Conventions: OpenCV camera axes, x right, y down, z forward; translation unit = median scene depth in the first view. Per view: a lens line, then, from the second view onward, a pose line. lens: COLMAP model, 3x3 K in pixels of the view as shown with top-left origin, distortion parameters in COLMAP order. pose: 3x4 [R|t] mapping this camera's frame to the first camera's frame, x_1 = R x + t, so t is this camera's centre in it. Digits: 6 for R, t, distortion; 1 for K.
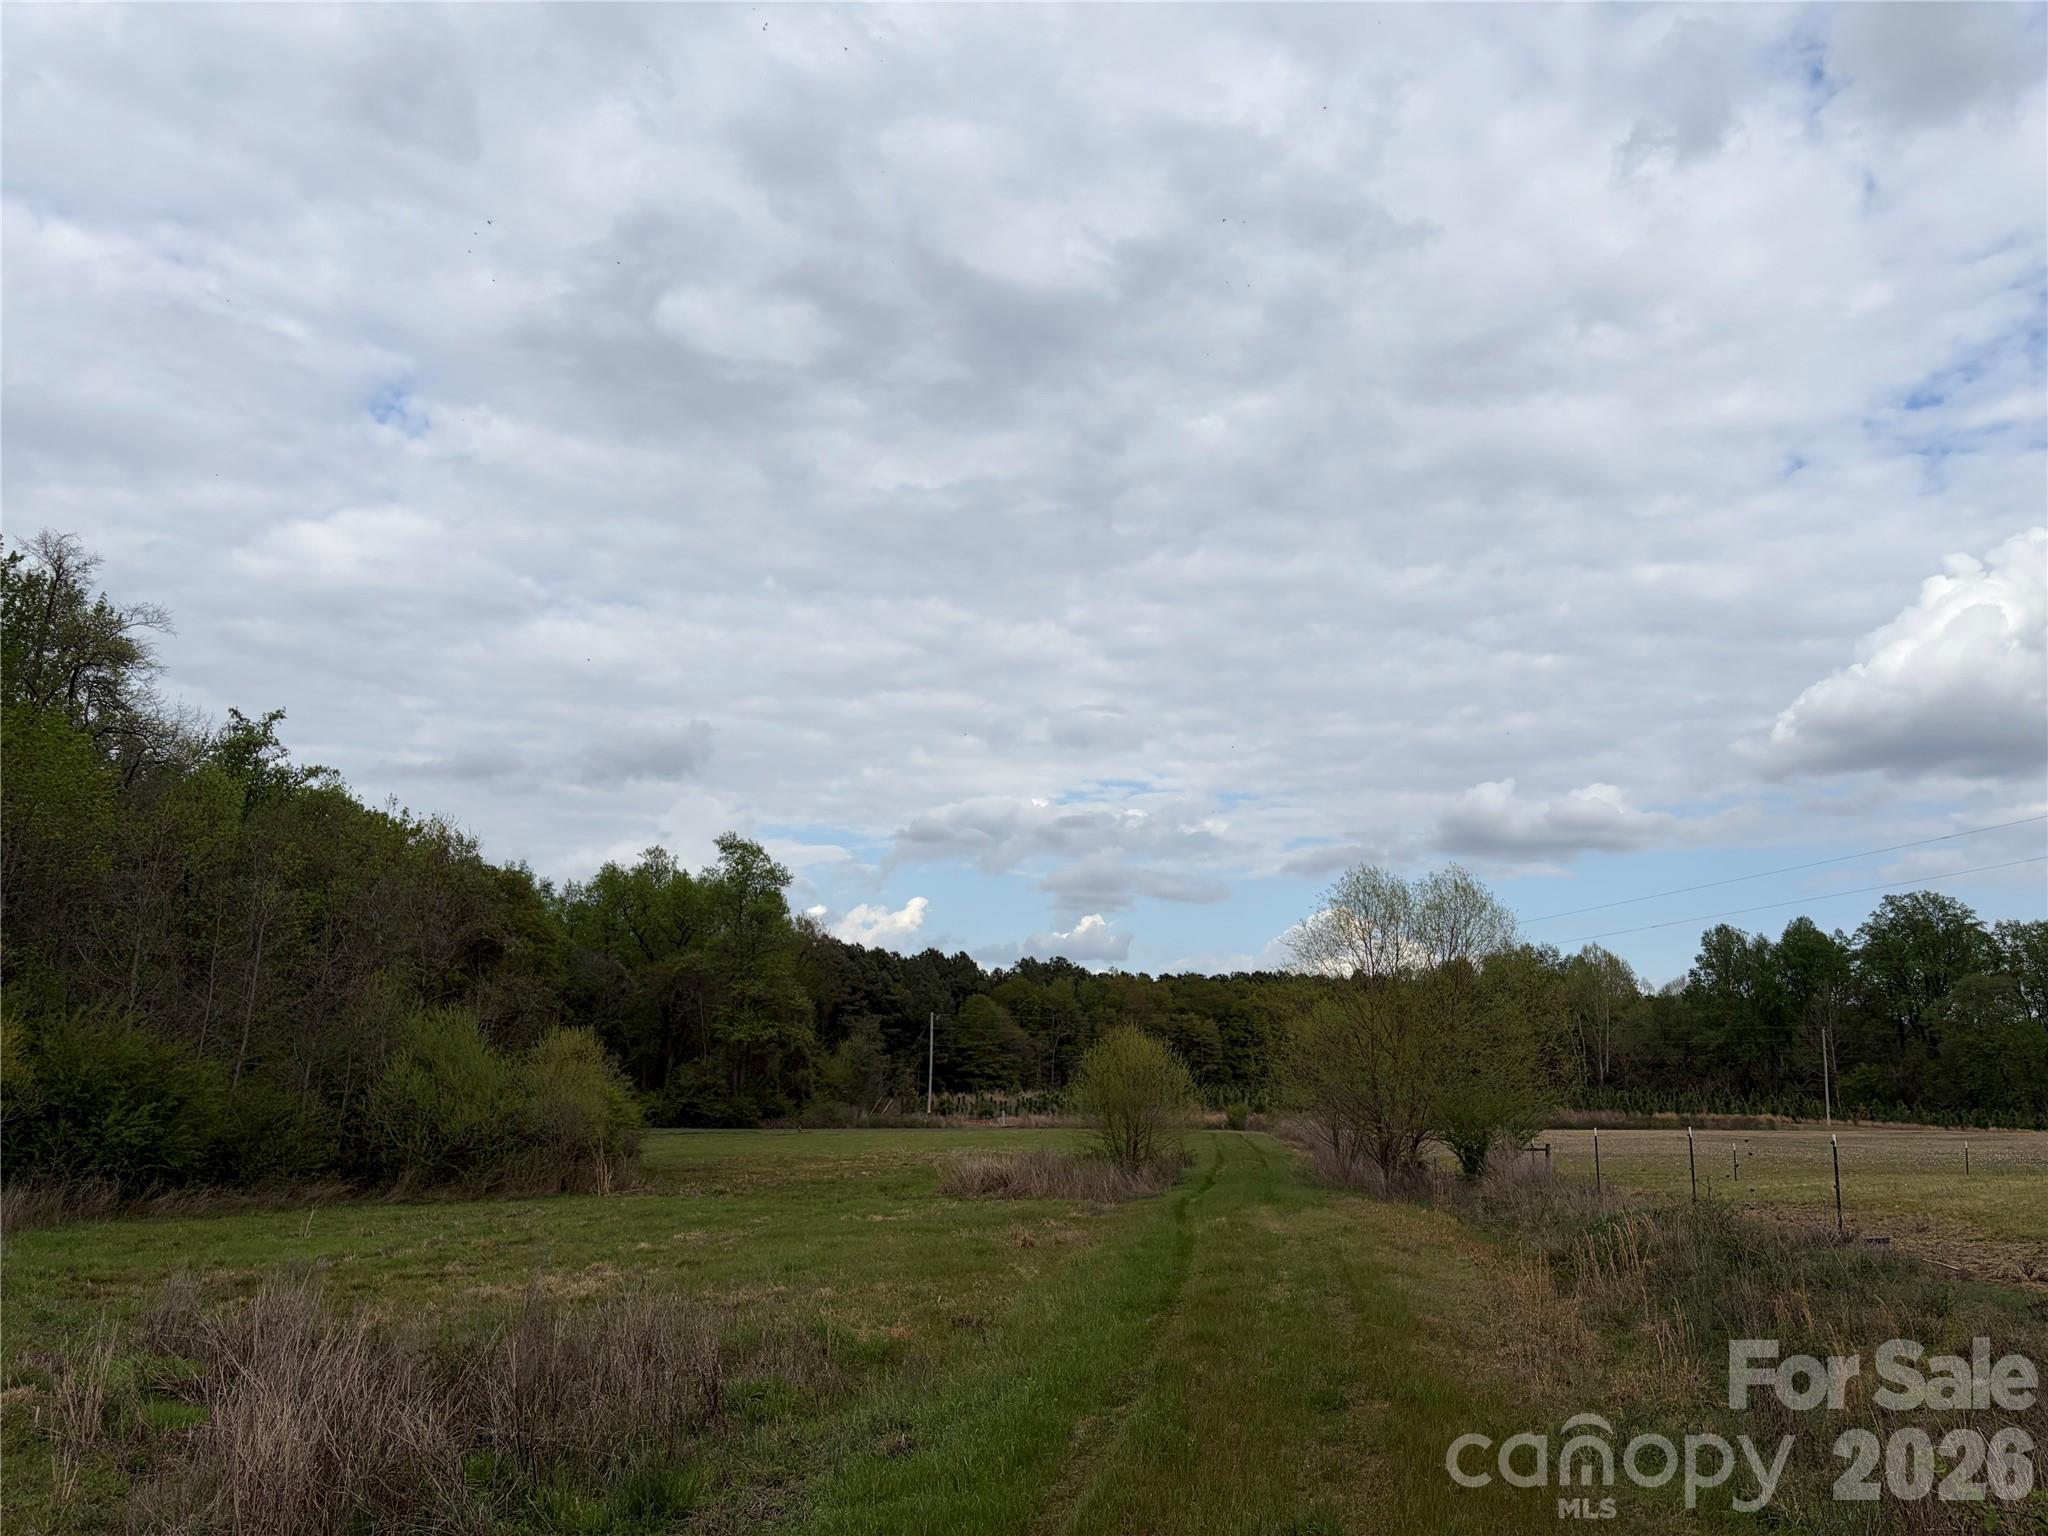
lens RADIAL K [[1533.3, 0, 1017.2], [0, 1533.3, 765.5], [0, 0, 1]] dist [0.051729, -0.097156]
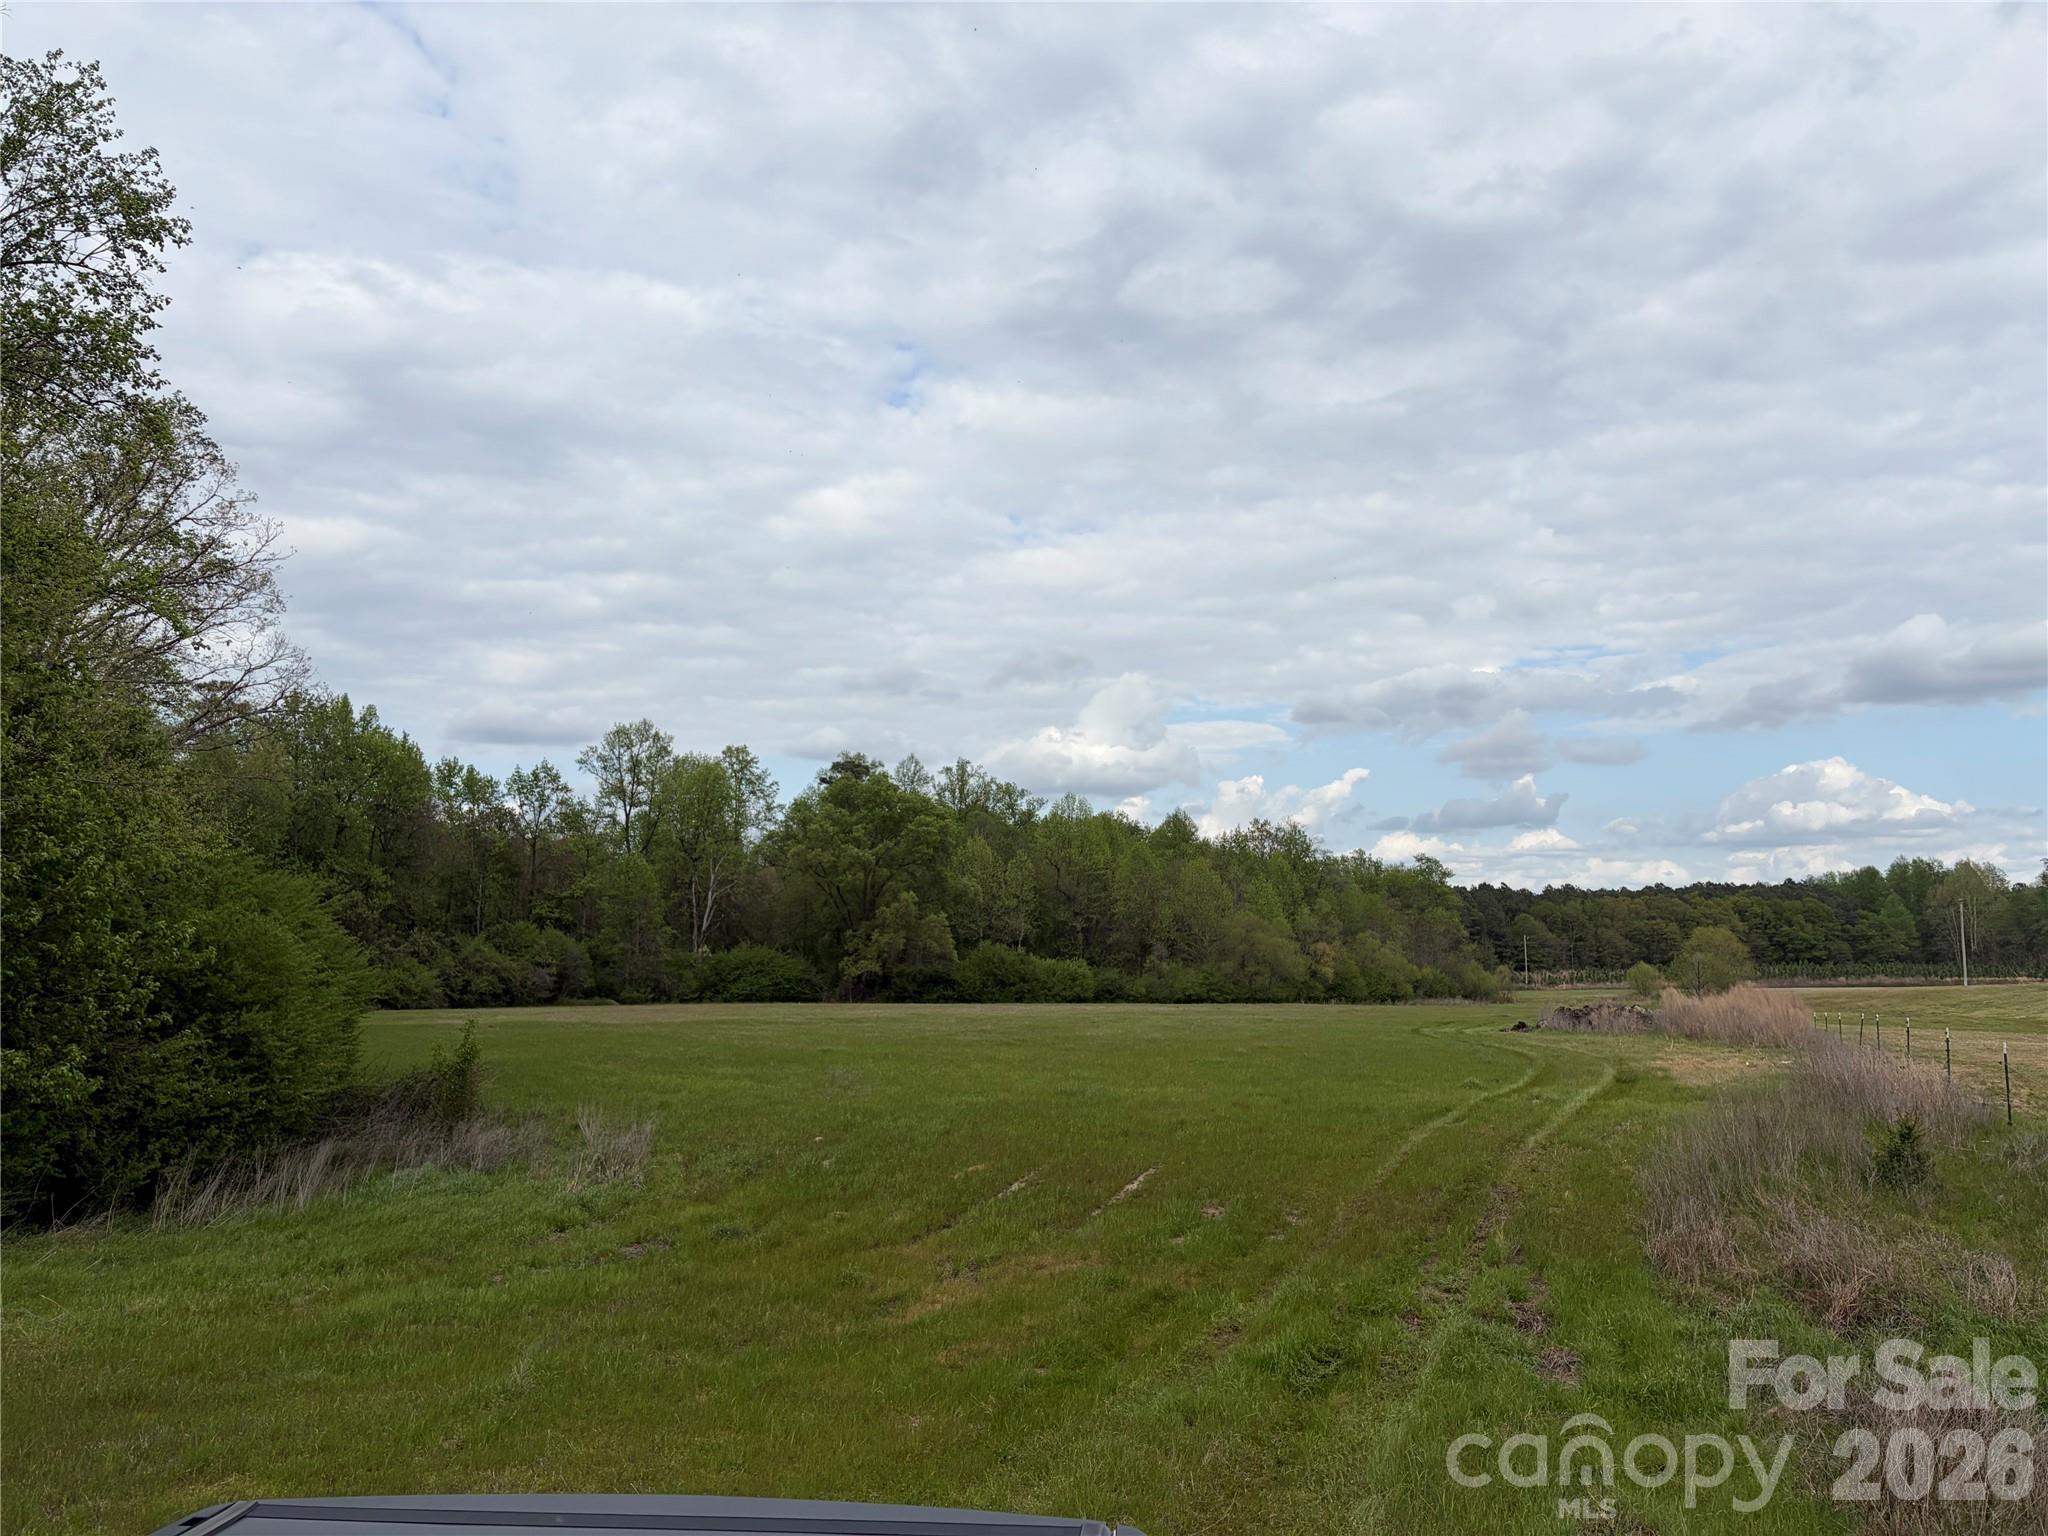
lens RADIAL K [[1533.3, 0, 1017.2], [0, 1533.3, 765.5], [0, 0, 1]] dist [0.051729, -0.097156]
pose [[0.959962, -0.048832, -0.275841, -0.011832], [0.071110, 0.994914, 0.071340, -0.024258], [0.270954, -0.088099, 0.958552, -0.106461]]
